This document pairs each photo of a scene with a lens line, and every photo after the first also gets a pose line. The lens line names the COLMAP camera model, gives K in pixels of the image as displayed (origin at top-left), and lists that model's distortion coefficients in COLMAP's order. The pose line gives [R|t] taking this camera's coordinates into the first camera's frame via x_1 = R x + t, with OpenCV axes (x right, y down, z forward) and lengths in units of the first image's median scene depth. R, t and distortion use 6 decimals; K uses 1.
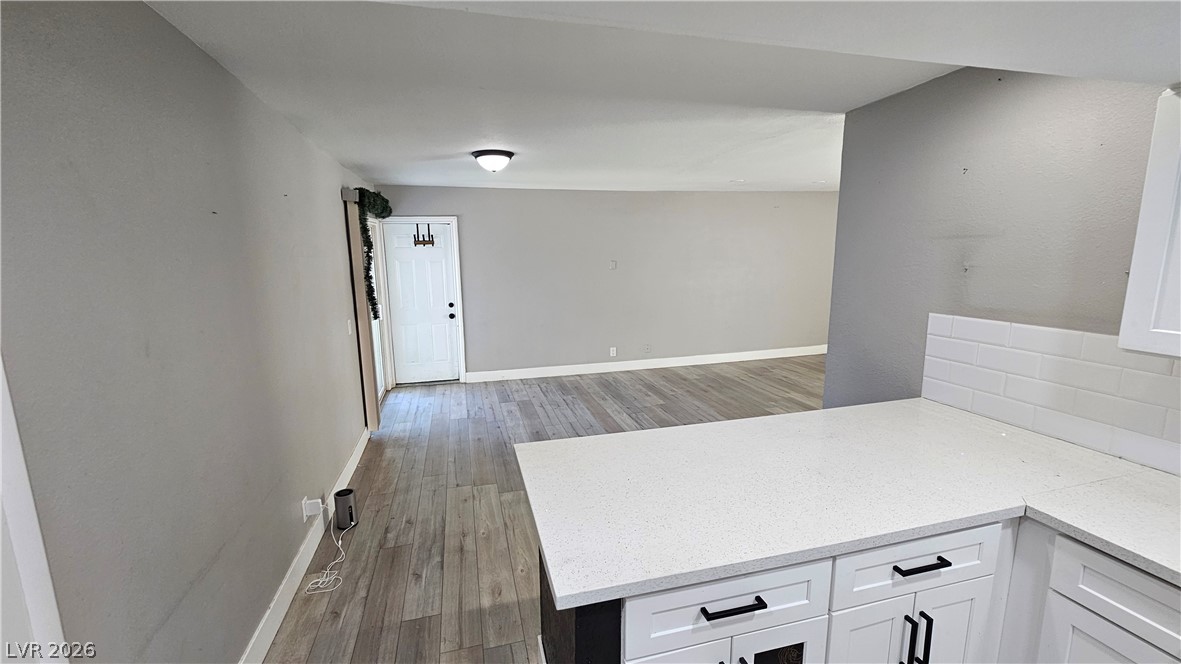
lens RADIAL K [[481.4, 0, 590.6], [0, 481.4, 332.0], [0, 0, 1]] dist [0.002317, -0.001729]
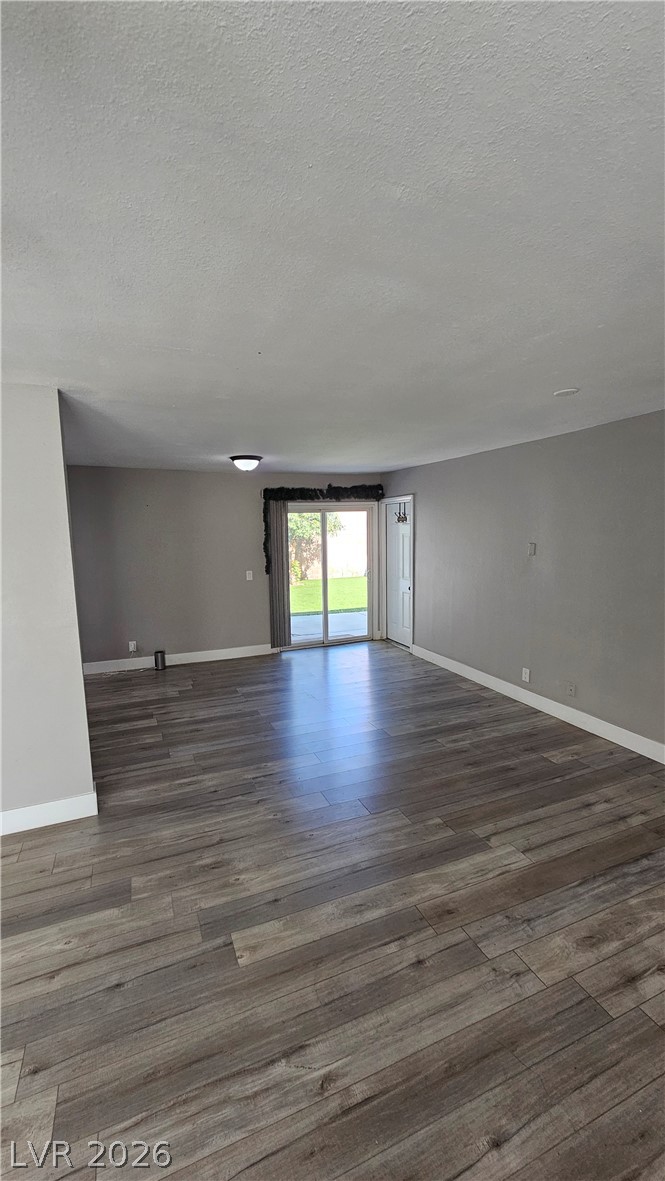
lens RADIAL K [[482.5, 0, 332.3], [0, 482.5, 594.8], [0, 0, 1]] dist [-0.001888, -0.000100]
pose [[0.132020, 0.148991, -0.979986, 0.926713], [-0.153665, 0.979764, 0.128256, -0.161973], [0.979264, 0.133657, 0.152243, 0.846146]]
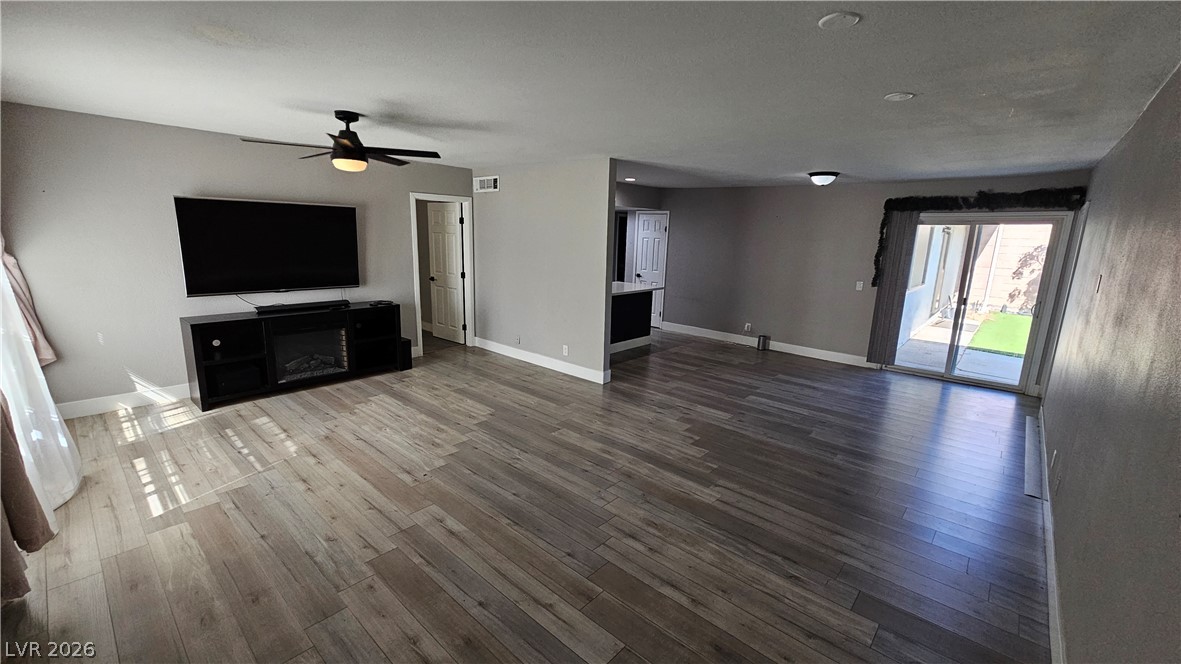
lens RADIAL K [[481.4, 0, 589.9], [0, 481.4, 333.5], [0, 0, 1]] dist [0.002317, -0.001729]
pose [[-0.839439, 0.102453, -0.533708, 0.956288], [-0.108362, 0.930793, 0.349116, -0.273679], [0.532540, 0.350895, -0.770242, 1.500191]]
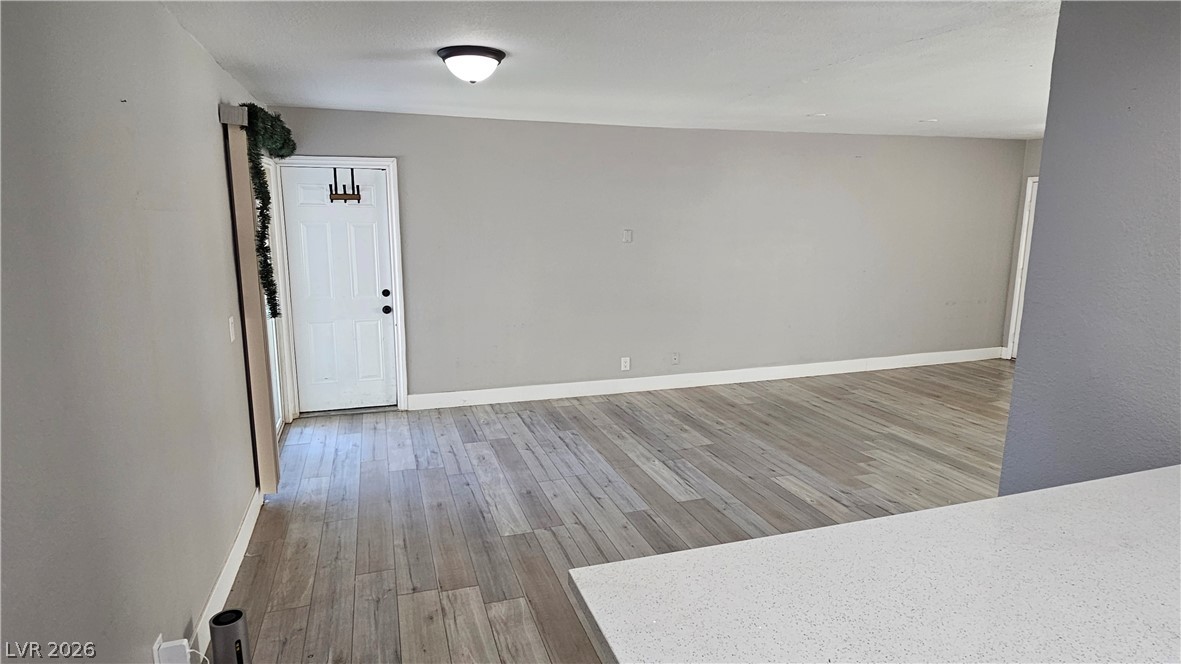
lens RADIAL K [[651.9, 0, 596.3], [0, 651.9, 333.3], [0, 0, 1]] dist [0.003834, -0.002765]
pose [[0.998113, 0.006987, 0.061009, -0.070992], [-0.007567, 0.999928, 0.009283, -0.013878], [-0.060940, -0.009727, 0.998094, 0.113961]]
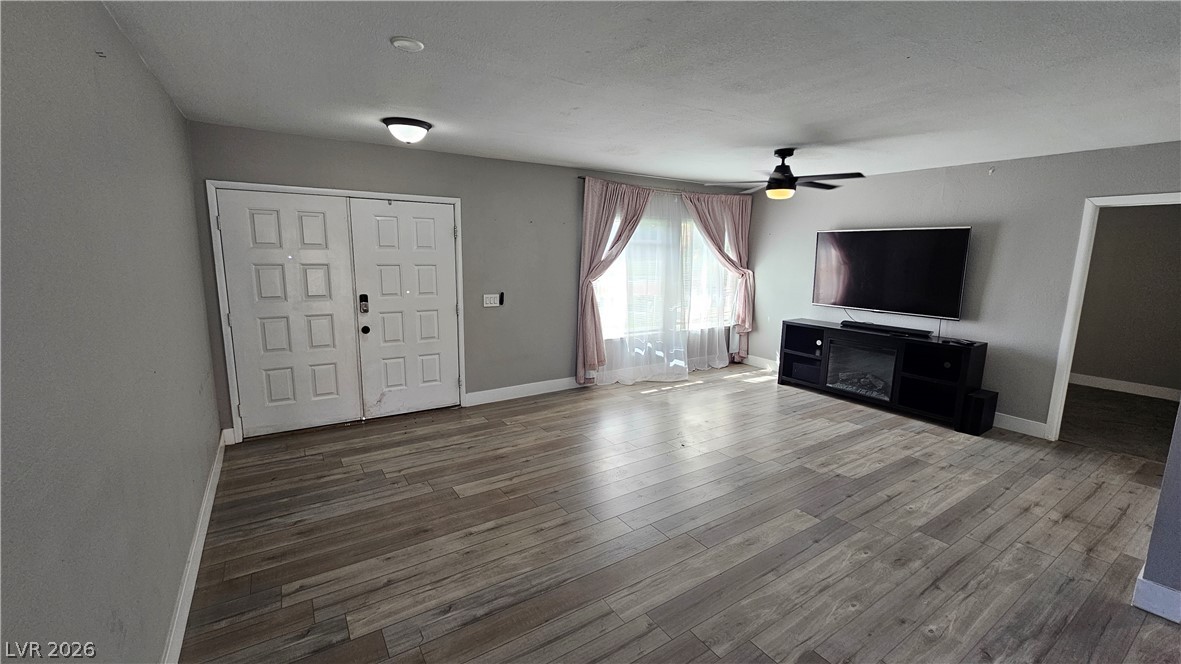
lens RADIAL K [[481.4, 0, 588.3], [0, 481.4, 334.1], [0, 0, 1]] dist [0.002317, -0.001729]
pose [[-0.305767, -0.150138, 0.940194, 0.099832], [0.149167, 0.967740, 0.203049, -0.200360], [-0.940349, 0.202331, -0.273507, 1.259200]]
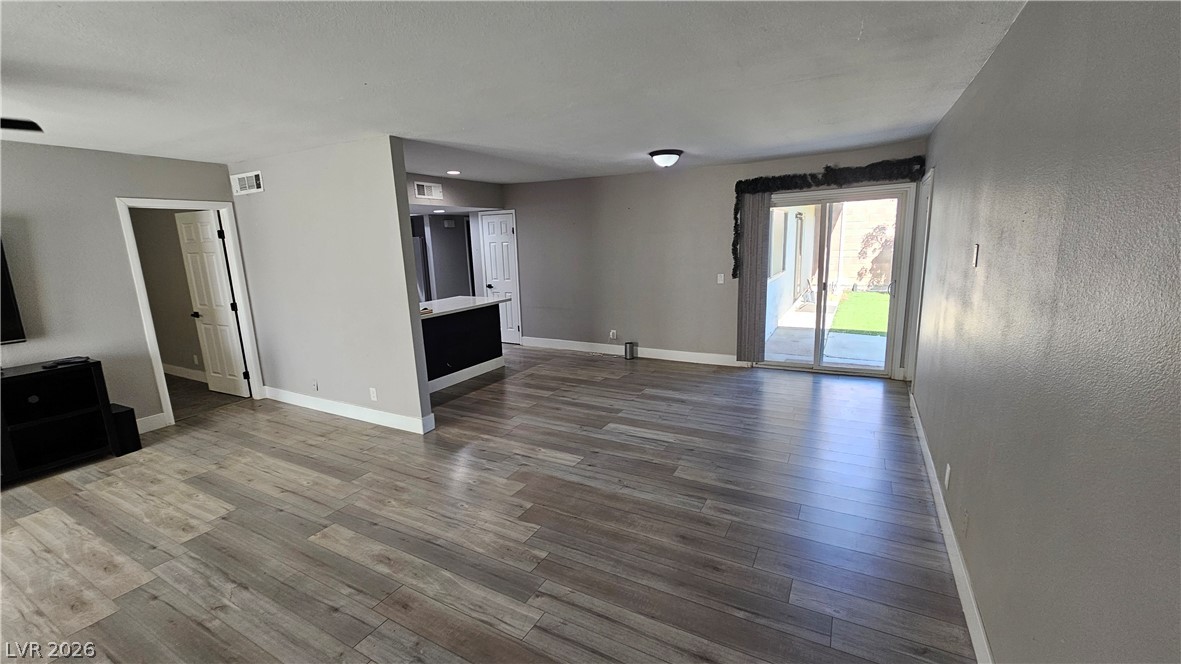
lens RADIAL K [[481.4, 0, 588.7], [0, 481.4, 333.2], [0, 0, 1]] dist [0.002317, -0.001729]
pose [[-0.696937, 0.175167, -0.695410, 0.700863], [-0.076713, 0.945935, 0.315154, -0.237399], [0.713017, 0.272990, -0.645819, 1.406321]]
